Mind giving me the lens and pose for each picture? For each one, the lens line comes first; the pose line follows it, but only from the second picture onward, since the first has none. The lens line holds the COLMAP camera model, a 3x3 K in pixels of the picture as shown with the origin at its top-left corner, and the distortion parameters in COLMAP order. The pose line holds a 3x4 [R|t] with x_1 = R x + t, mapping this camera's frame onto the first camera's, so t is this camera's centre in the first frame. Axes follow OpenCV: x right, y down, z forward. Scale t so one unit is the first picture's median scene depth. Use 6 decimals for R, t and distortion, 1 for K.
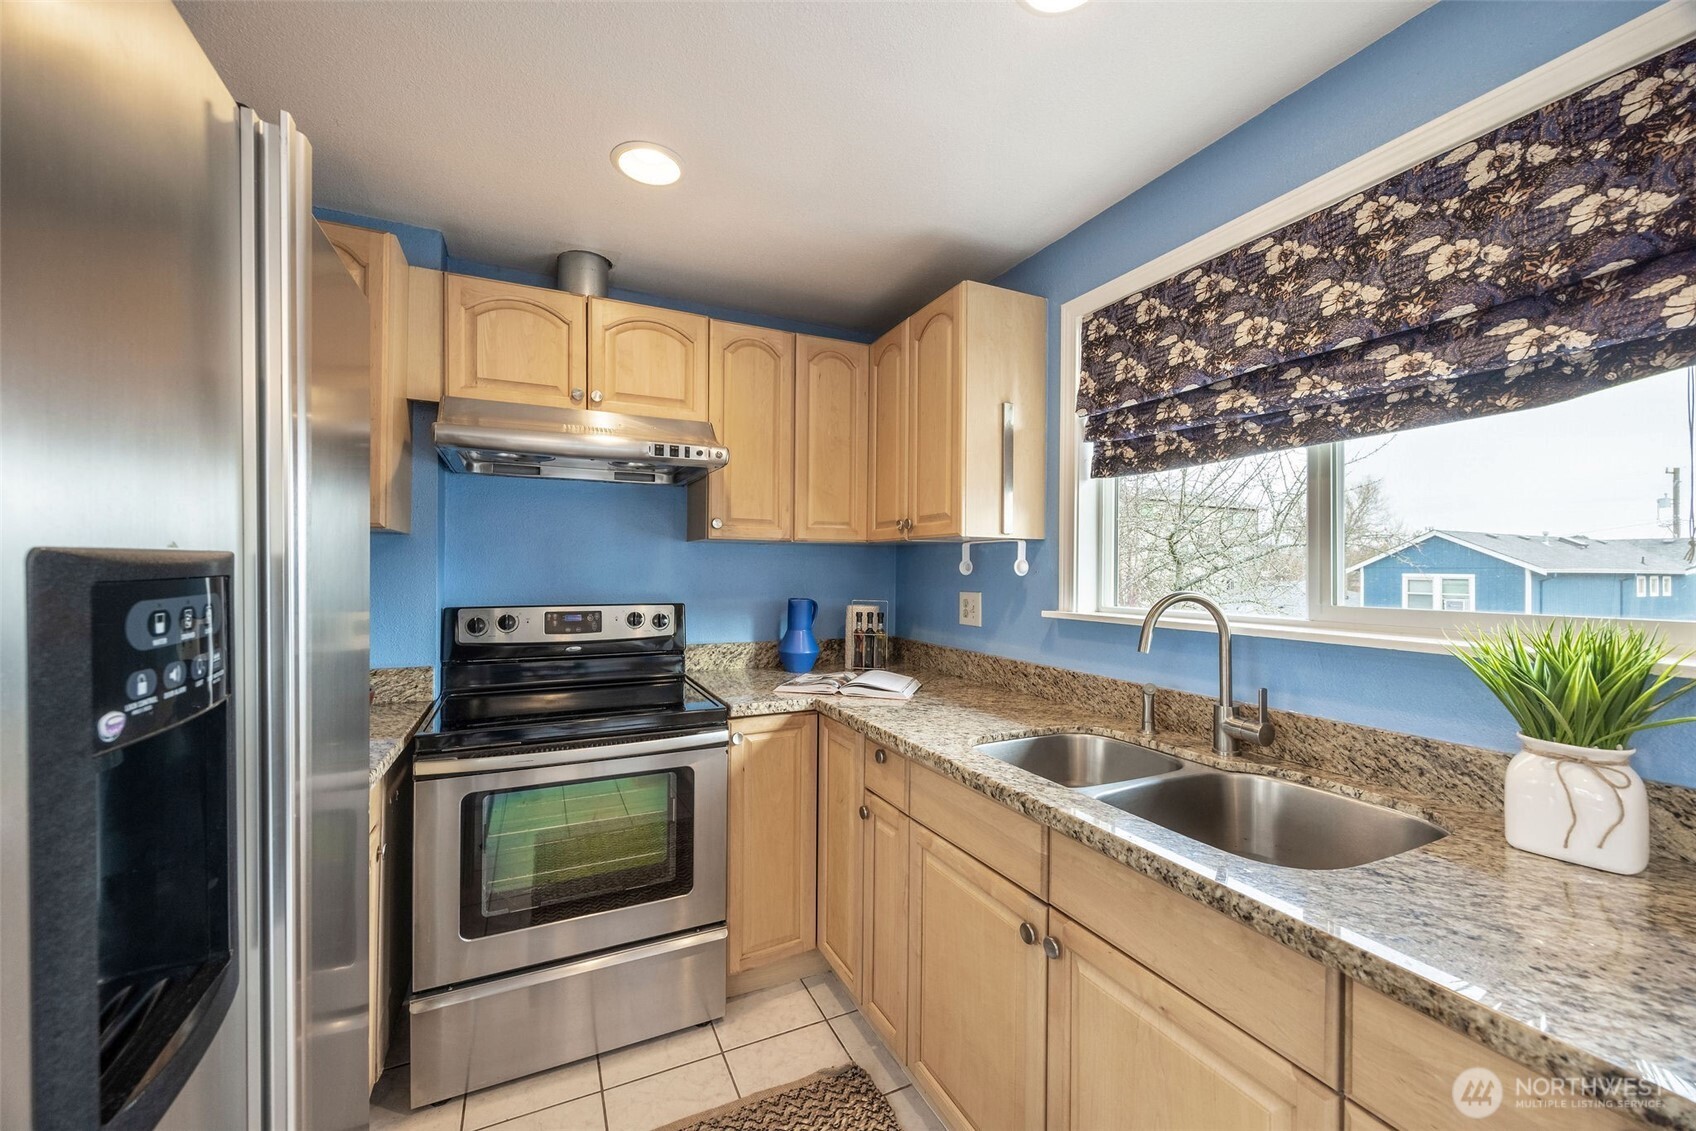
lens RADIAL K [[654.9, 0, 814.5], [0, 654.9, 562.5], [0, 0, 1]] dist [-0.003264, 0.000116]
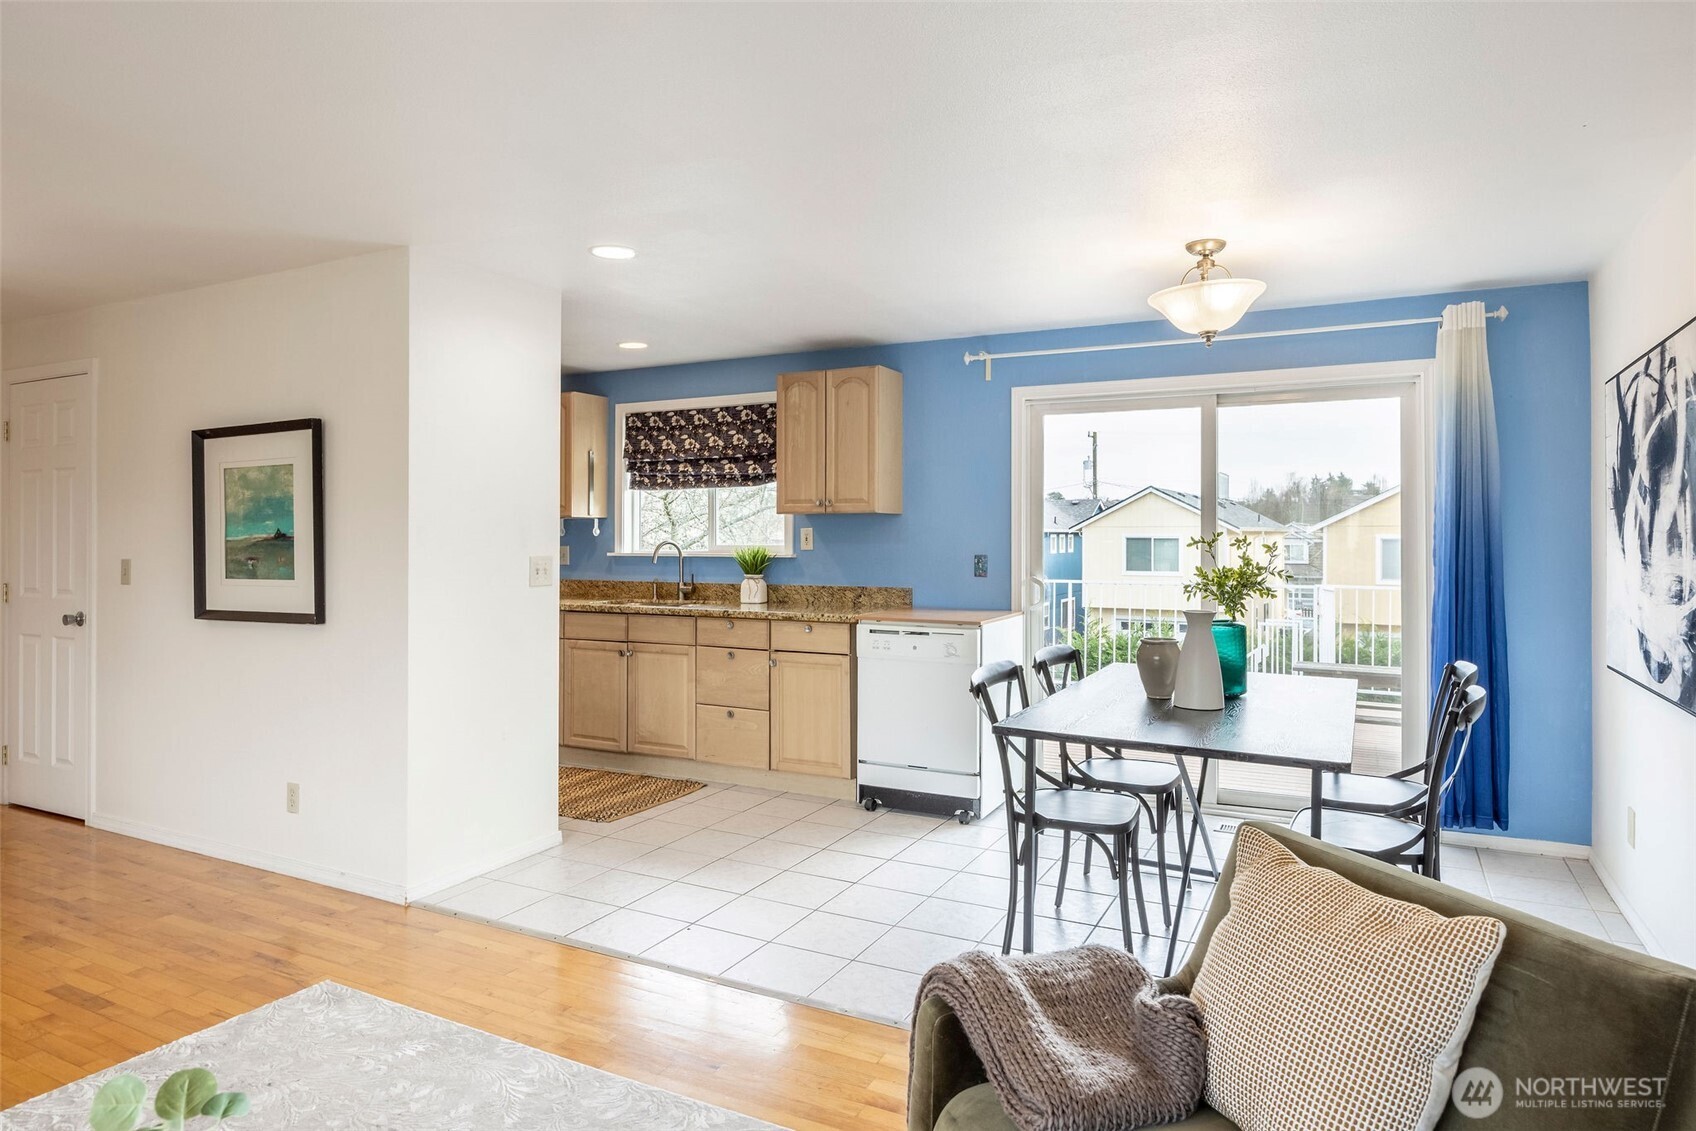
lens RADIAL K [[999.3, 0, 844.5], [0, 999.3, 547.8], [0, 0, 1]] dist [0.004625, -0.000218]
pose [[0.781248, -0.015968, 0.624016, -1.340429], [-0.001001, 0.999639, 0.026832, -0.035840], [-0.624220, -0.021587, 0.780951, -2.494146]]
